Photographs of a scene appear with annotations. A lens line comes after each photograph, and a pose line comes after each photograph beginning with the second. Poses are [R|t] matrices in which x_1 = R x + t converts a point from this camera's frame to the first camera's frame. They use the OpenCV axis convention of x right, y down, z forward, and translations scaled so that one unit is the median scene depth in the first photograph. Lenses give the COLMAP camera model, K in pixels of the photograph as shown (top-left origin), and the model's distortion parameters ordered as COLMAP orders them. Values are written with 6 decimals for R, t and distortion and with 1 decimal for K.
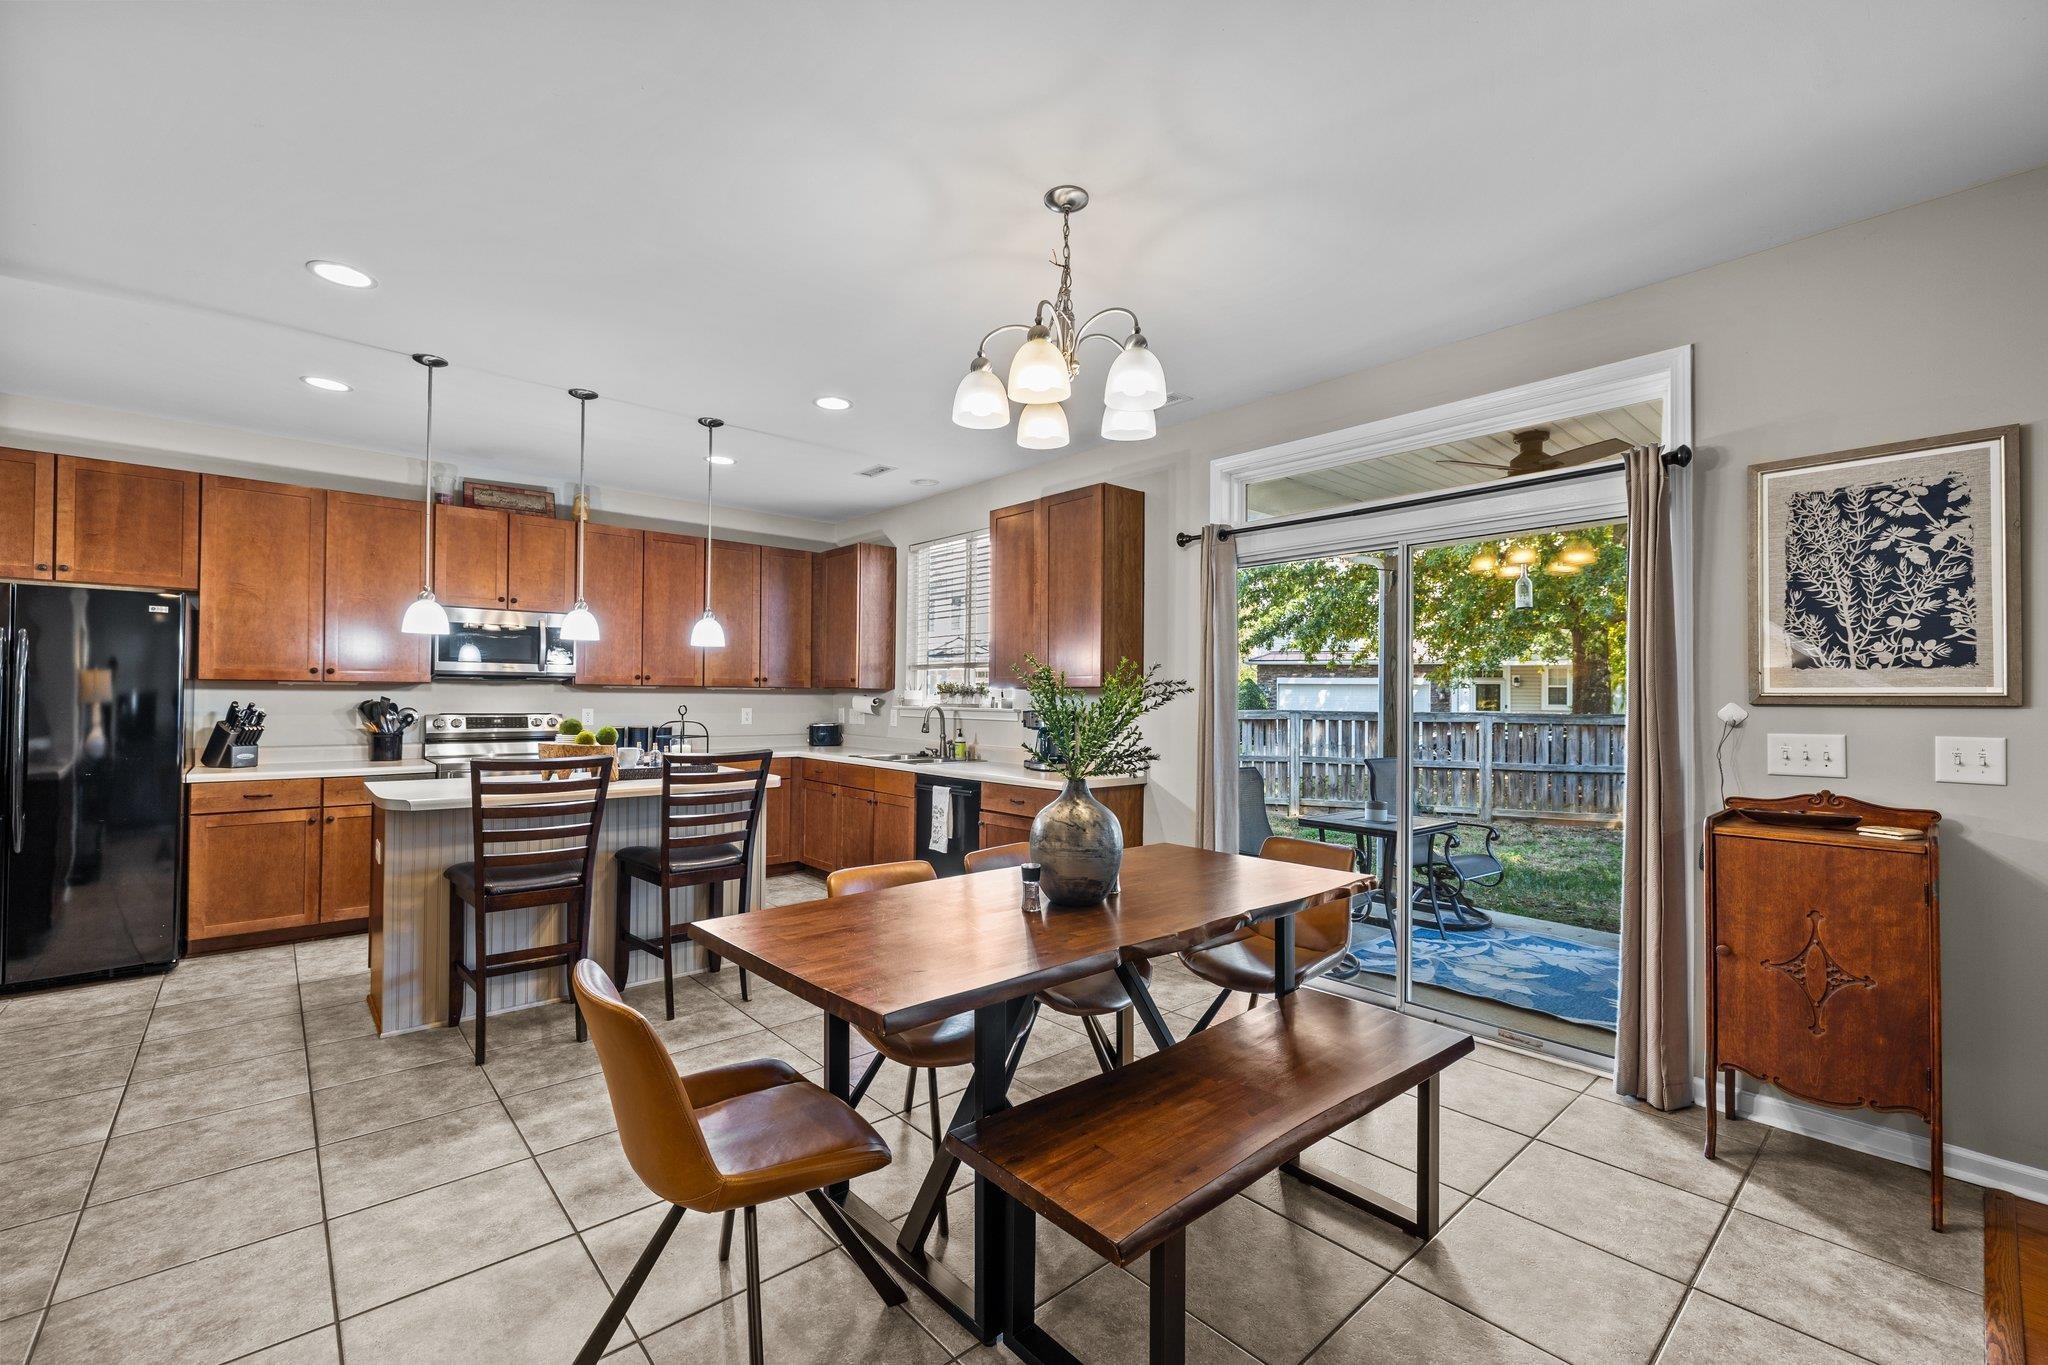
lens RADIAL K [[852.4, 0, 1019.8], [0, 852.4, 684.8], [0, 0, 1]] dist [0.001058, 0.000006]
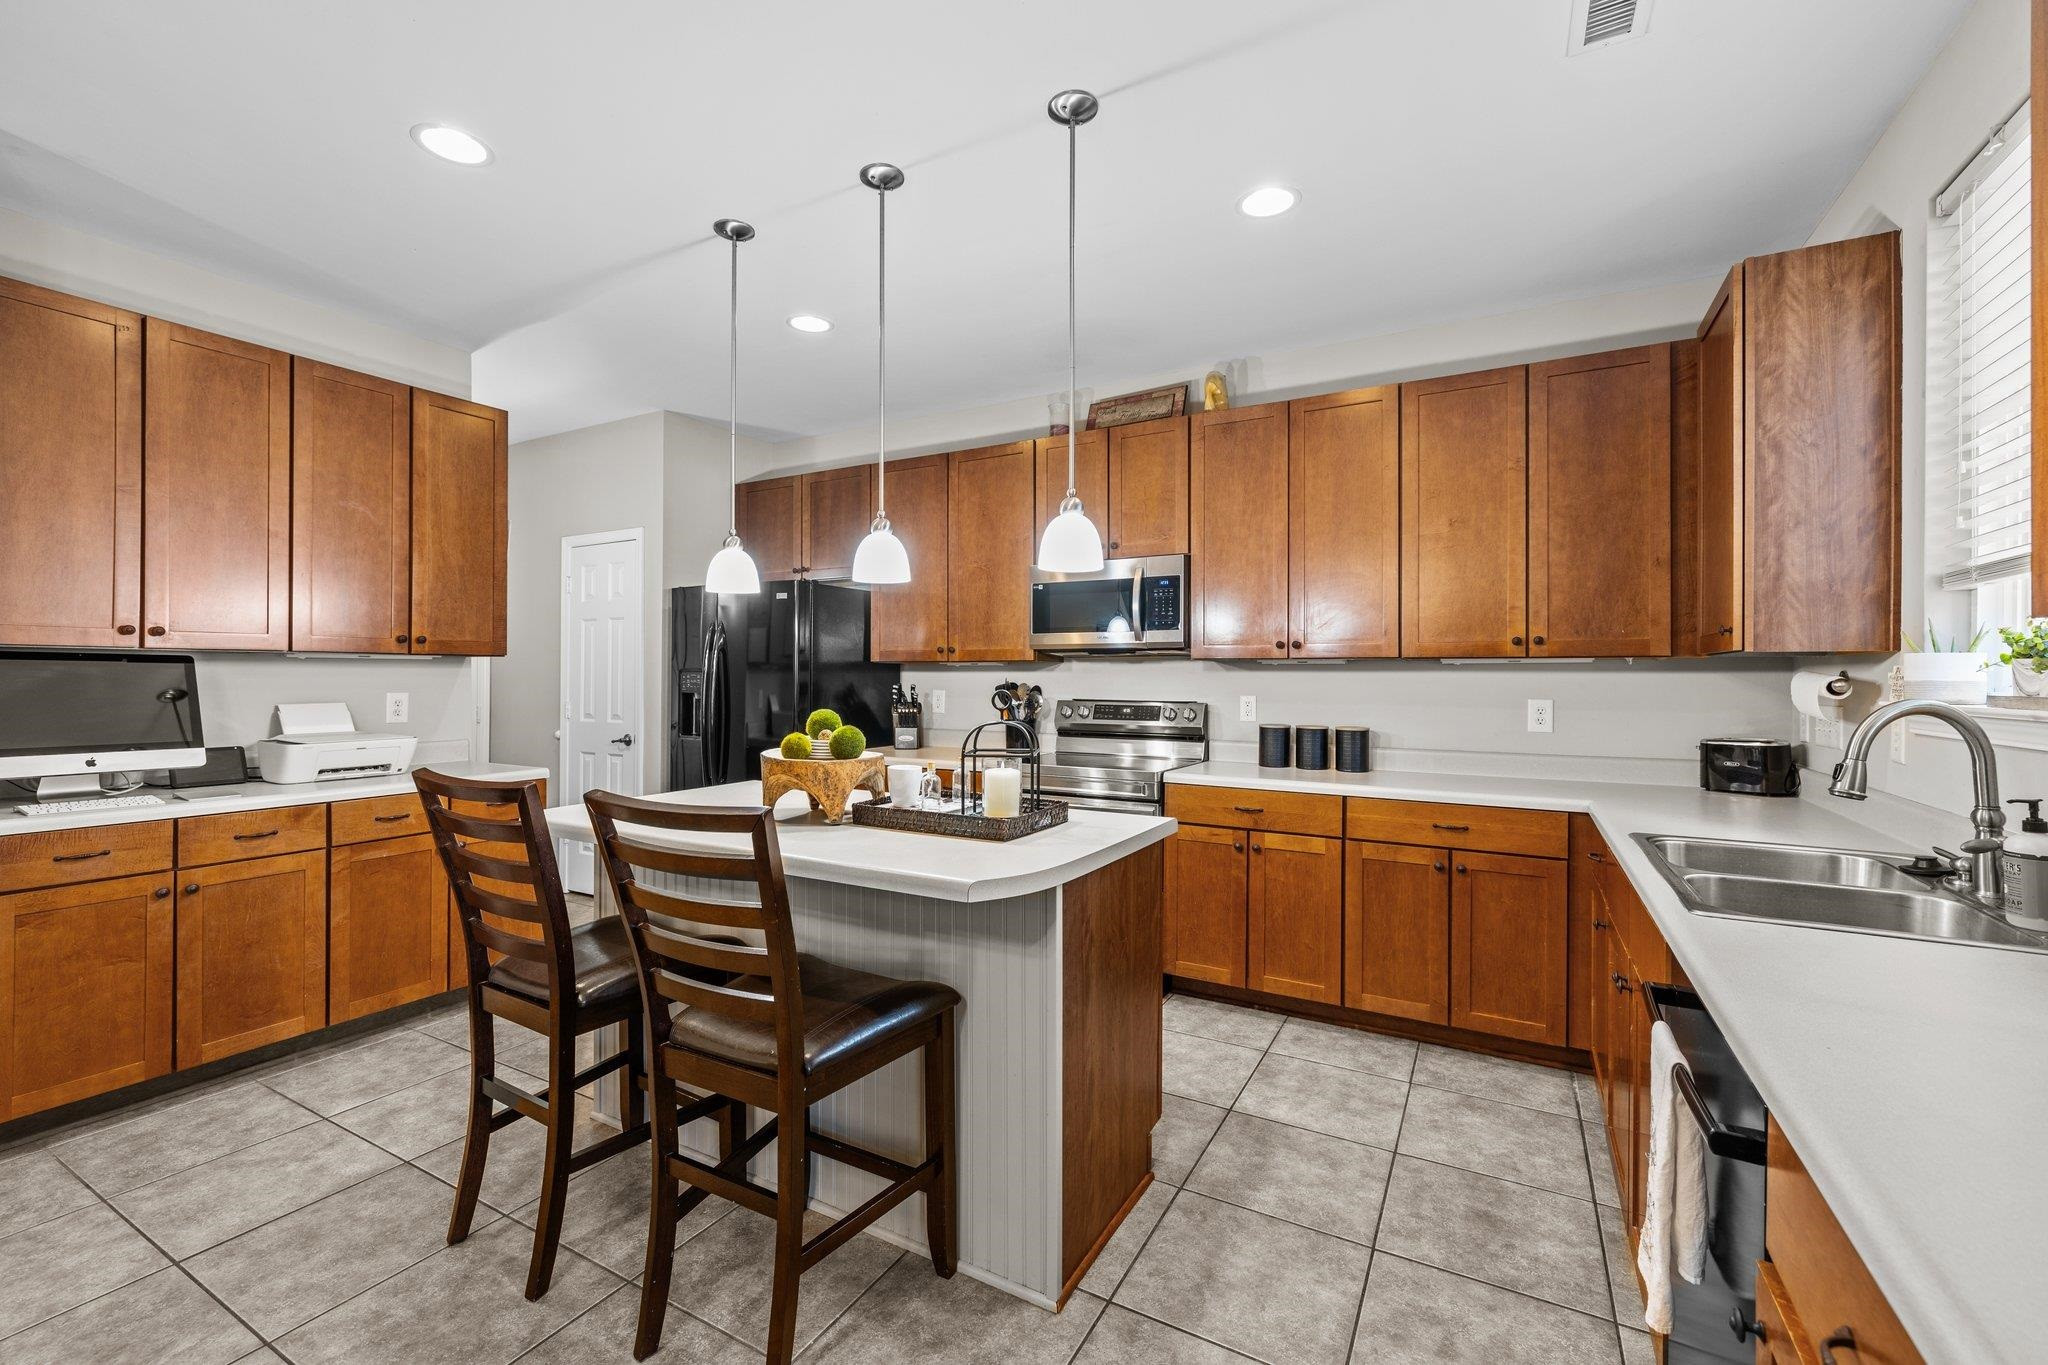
lens RADIAL K [[860.7, 0, 1016.9], [0, 860.7, 667.9], [0, 0, 1]] dist [-0.000482, 0.000102]
pose [[0.326349, -0.016067, -0.945113, 0.081332], [0.012888, 0.999838, -0.012548, 0.015316], [0.945162, -0.008086, 0.326503, 0.762080]]
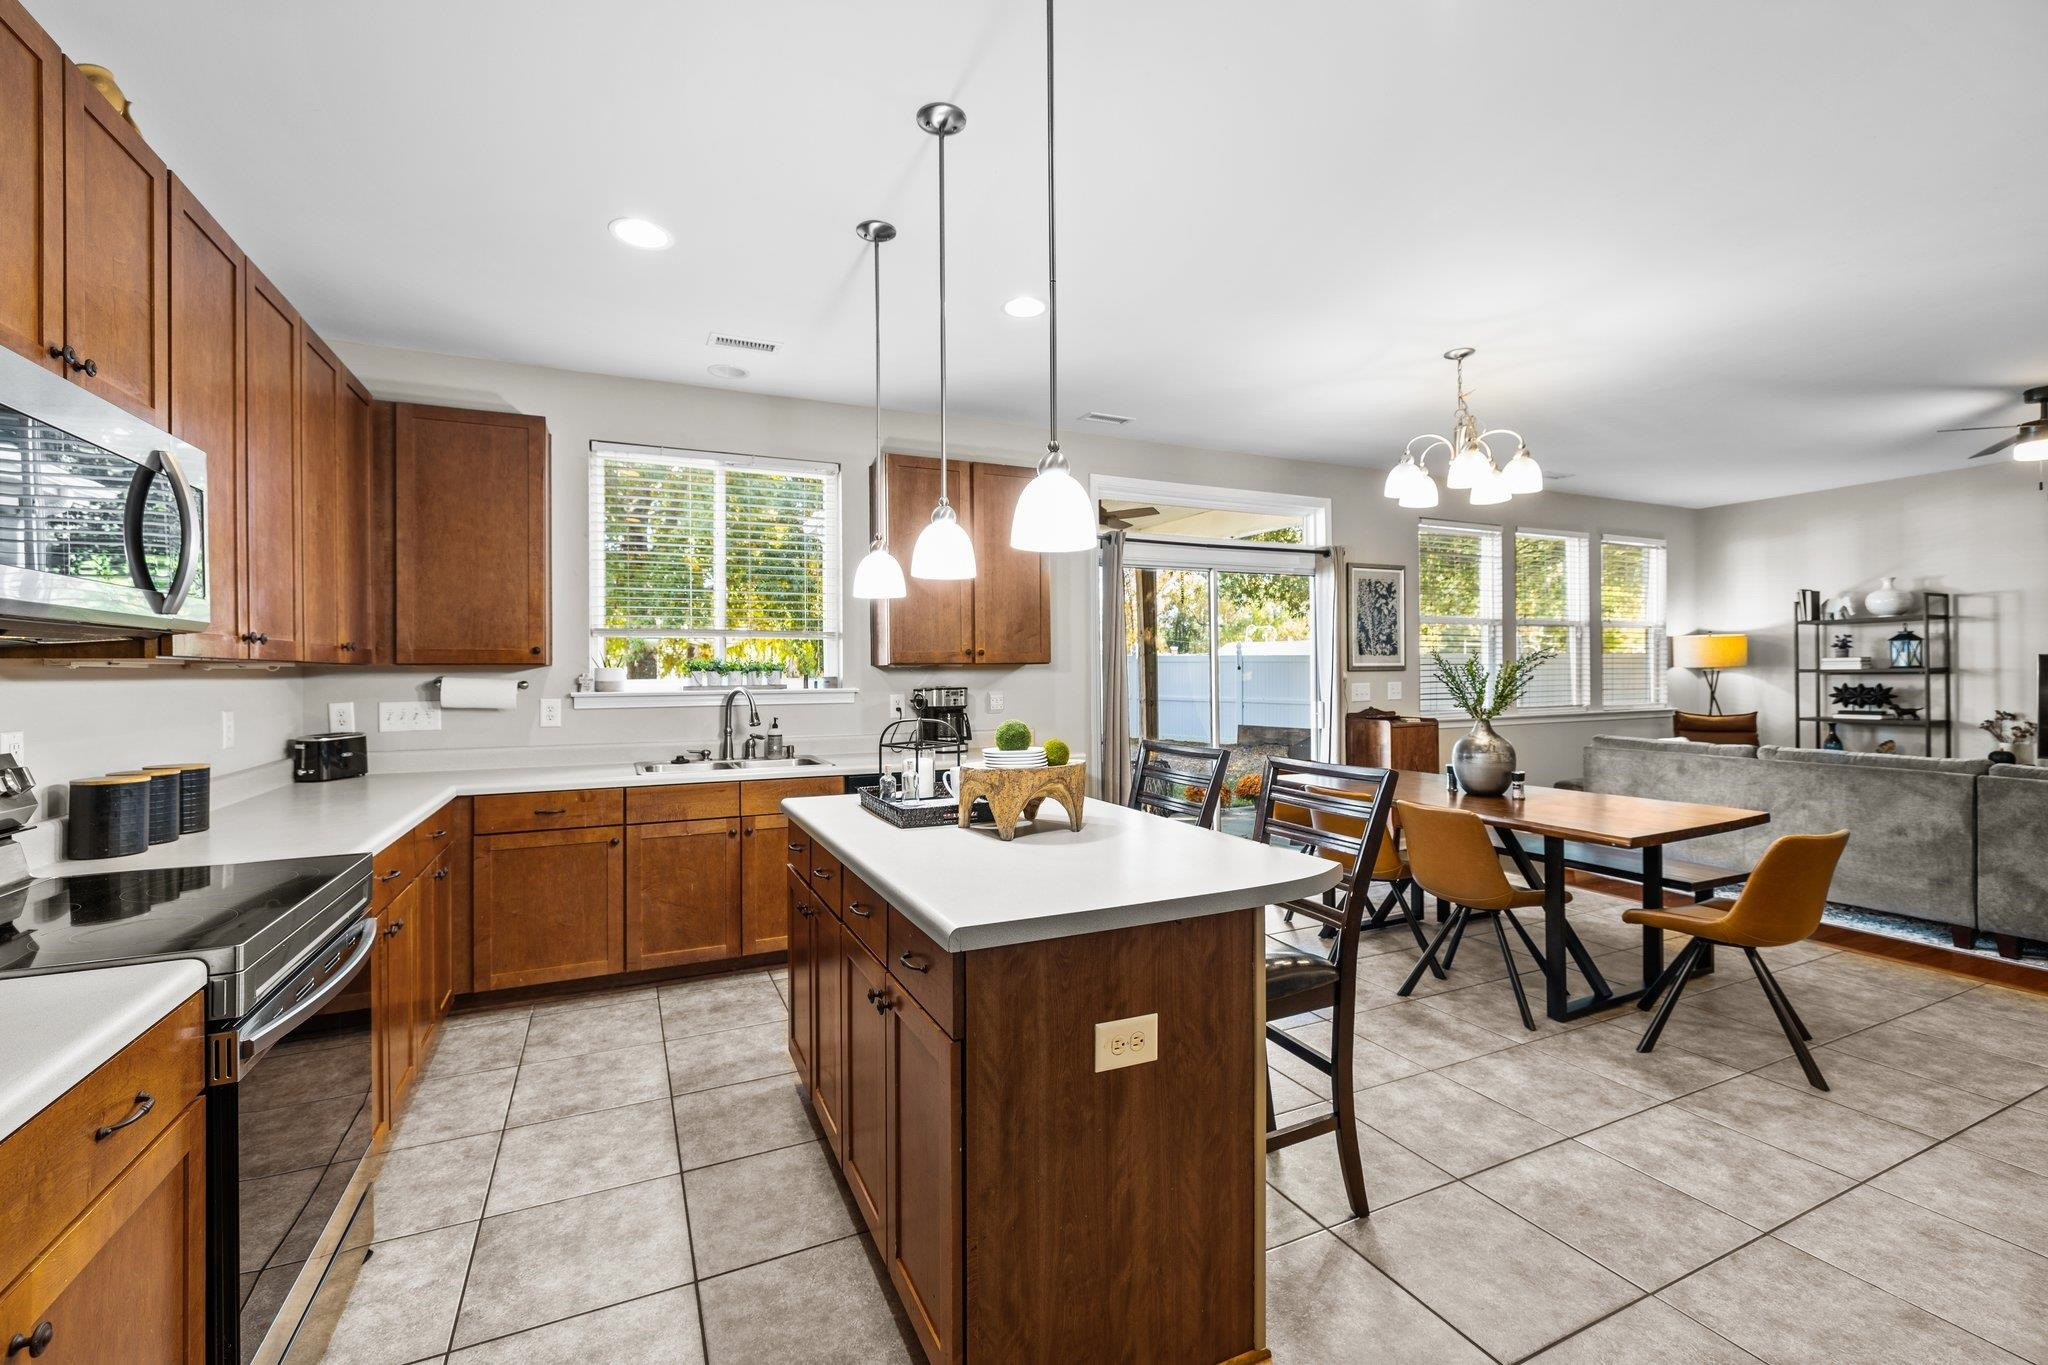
lens RADIAL K [[860.7, 0, 1016.9], [0, 860.7, 667.9], [0, 0, 1]] dist [-0.000482, 0.000102]
pose [[0.282354, -0.007510, 0.959281, -0.876785], [-0.004435, 0.999948, 0.009134, -0.000705], [-0.959300, -0.006834, 0.282306, 0.686166]]
